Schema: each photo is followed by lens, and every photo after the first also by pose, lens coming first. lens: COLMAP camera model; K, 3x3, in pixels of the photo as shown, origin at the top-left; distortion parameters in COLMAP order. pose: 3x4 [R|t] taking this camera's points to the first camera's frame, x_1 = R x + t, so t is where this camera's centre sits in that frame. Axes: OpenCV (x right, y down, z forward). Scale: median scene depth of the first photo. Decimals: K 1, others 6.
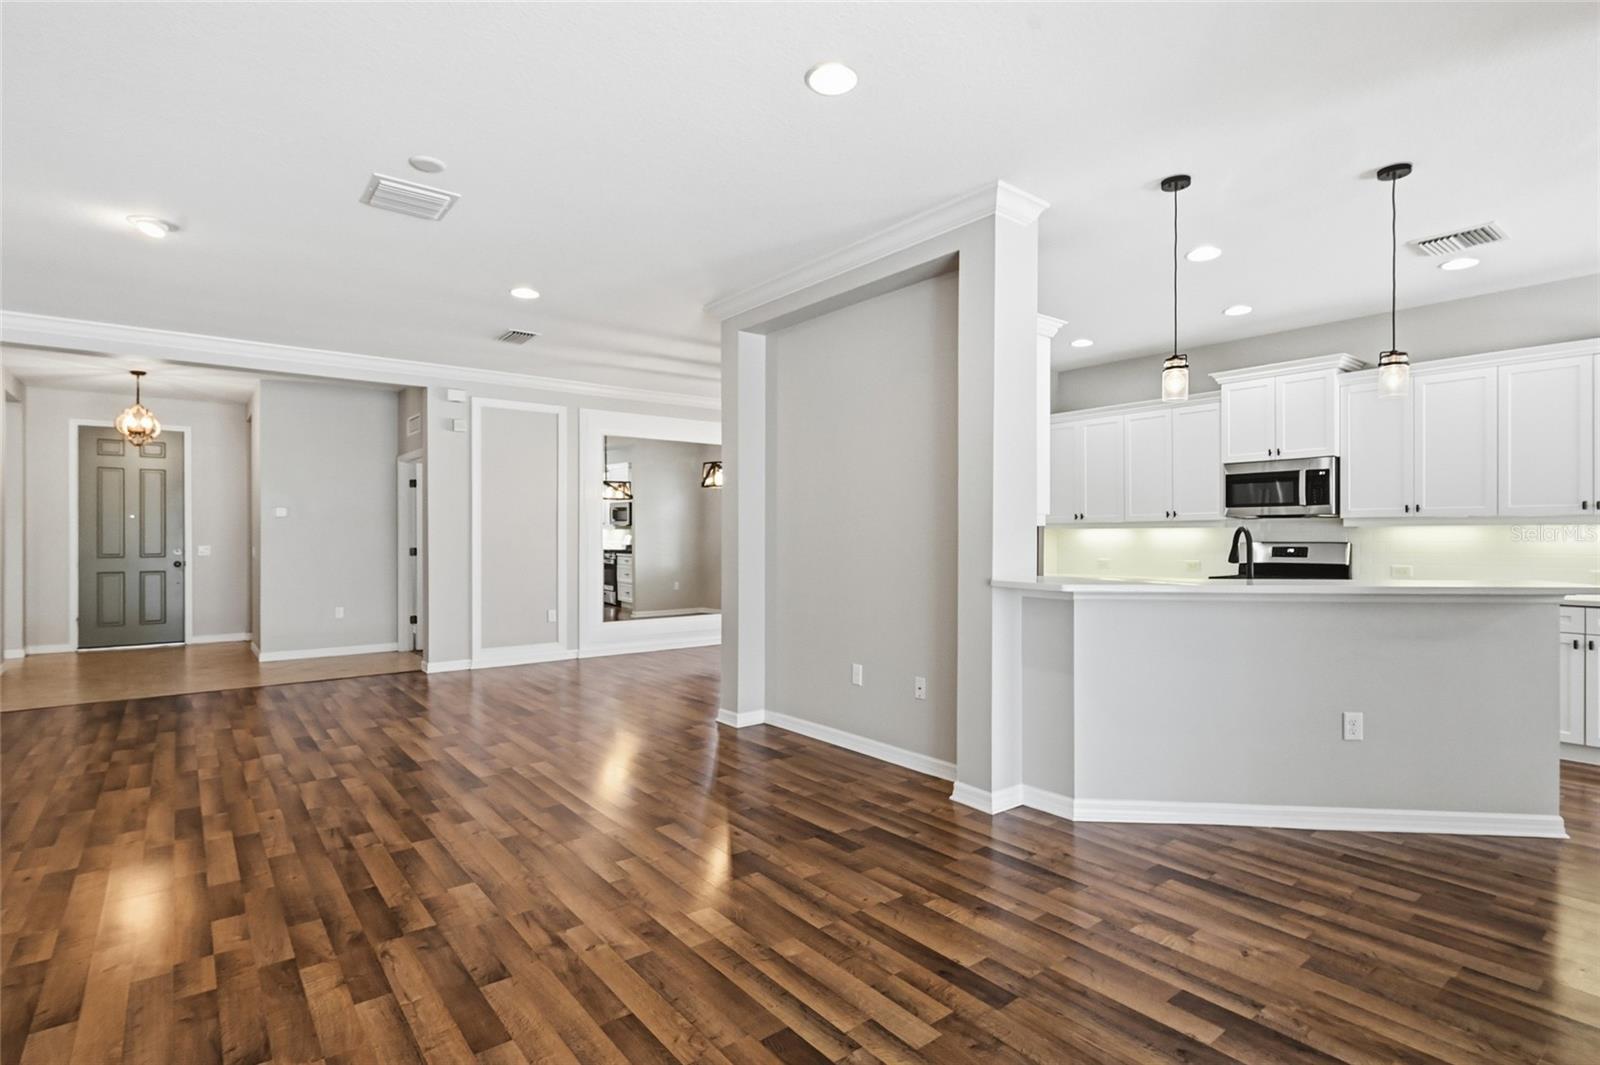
lens RADIAL K [[780.6, 0, 799.3], [0, 780.6, 535.8], [0, 0, 1]] dist [0.002425, -0.000198]
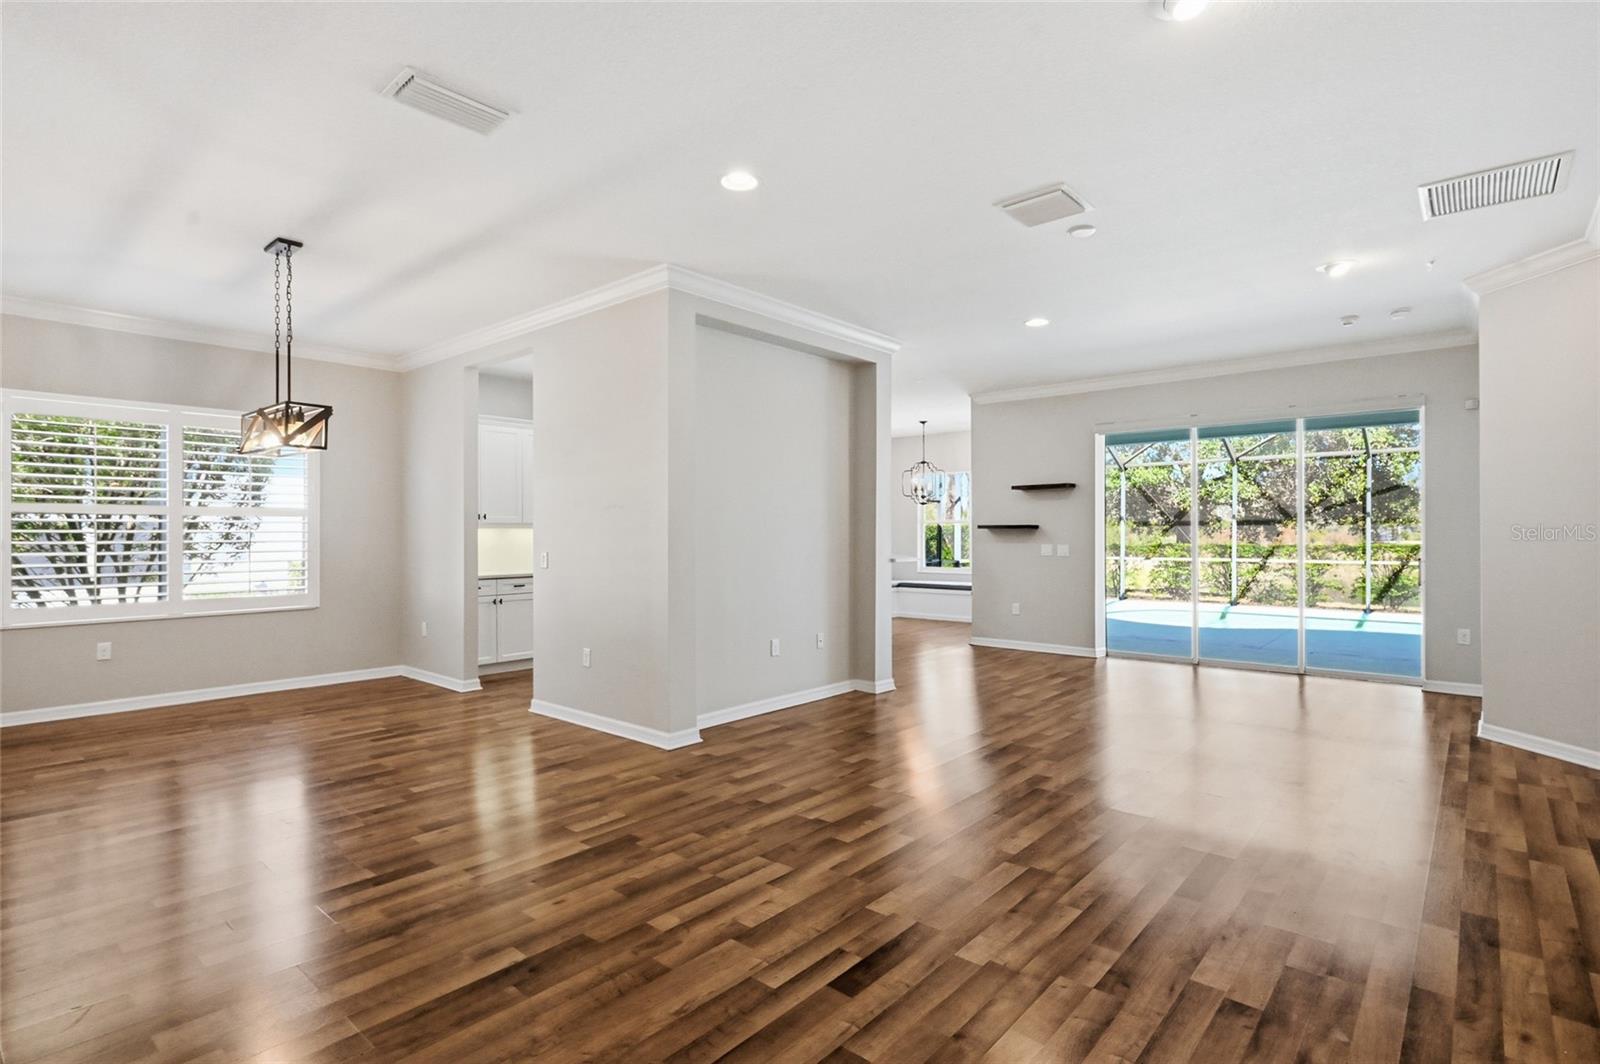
lens RADIAL K [[779.9, 0, 809.8], [0, 779.9, 532.3], [0, 0, 1]] dist [0.000222, 0.000070]
pose [[-0.188909, 0.004535, 0.981984, -0.651022], [0.001753, 0.999989, -0.004281, 0.001196], [-0.981993, 0.000912, -0.188915, 0.672784]]
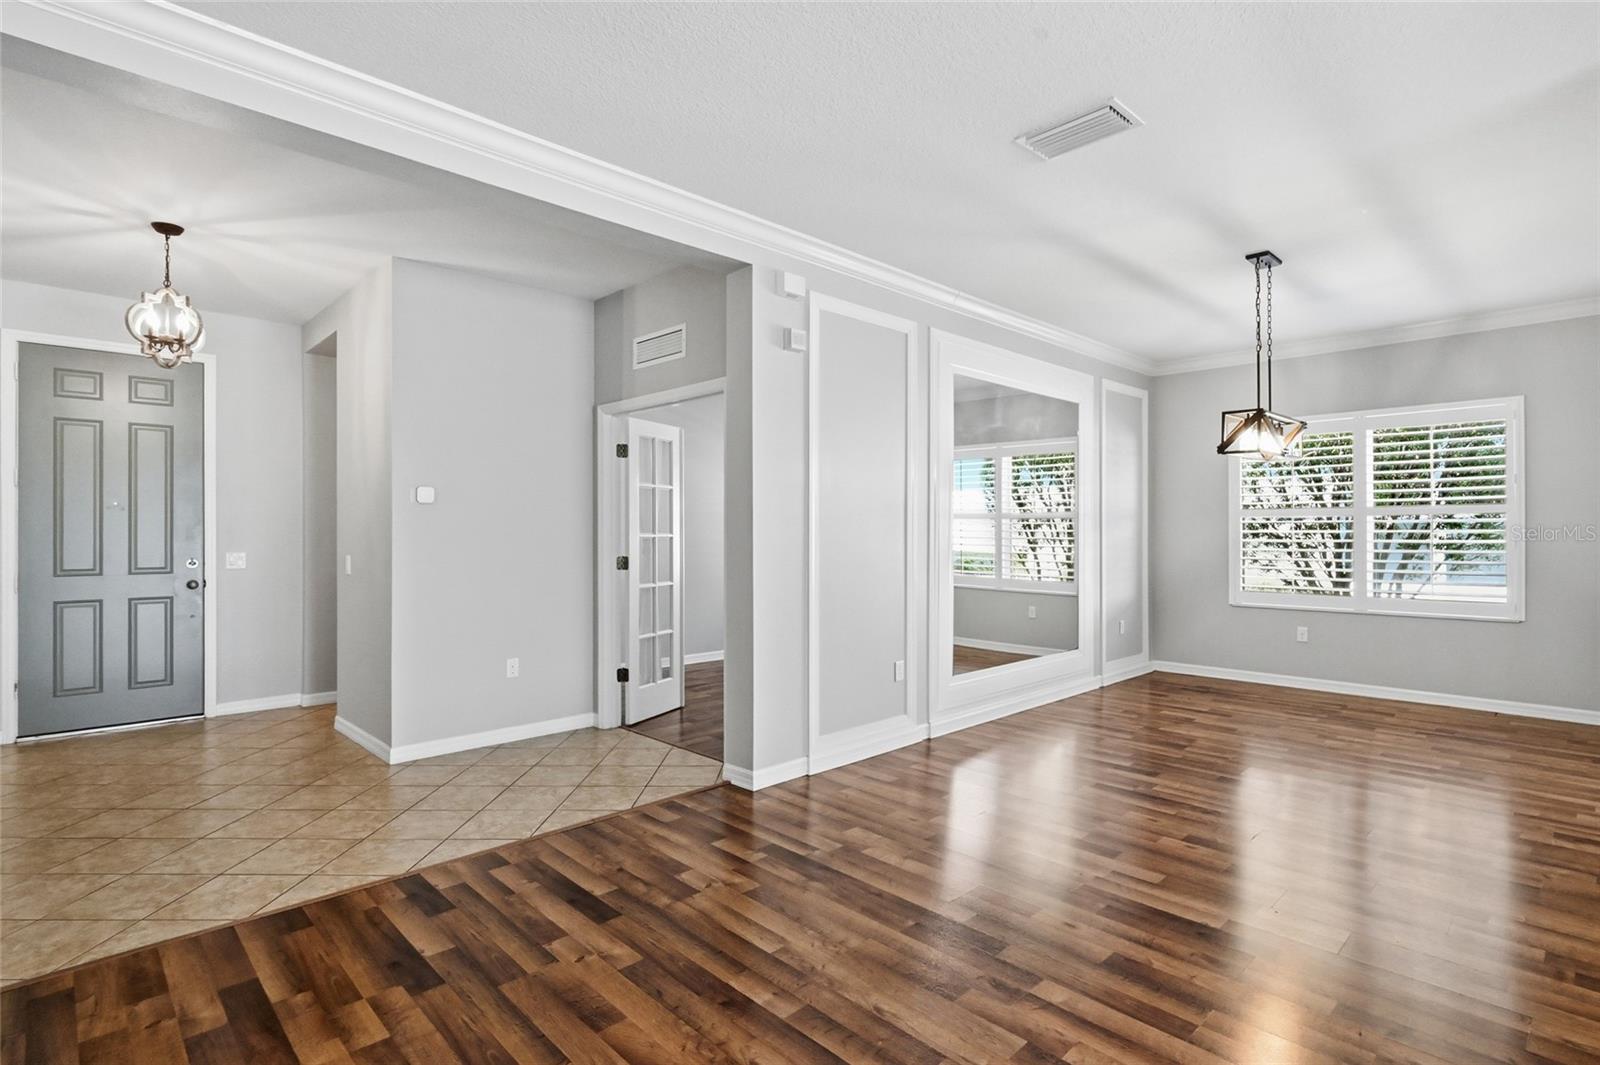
lens RADIAL K [[779.9, 0, 810.7], [0, 779.9, 533.2], [0, 0, 1]] dist [0.000222, 0.000070]
pose [[0.994577, -0.001036, 0.104002, -0.436282], [0.001109, 0.999999, -0.000651, -0.002397], [-0.104001, 0.000763, 0.994577, 0.403352]]
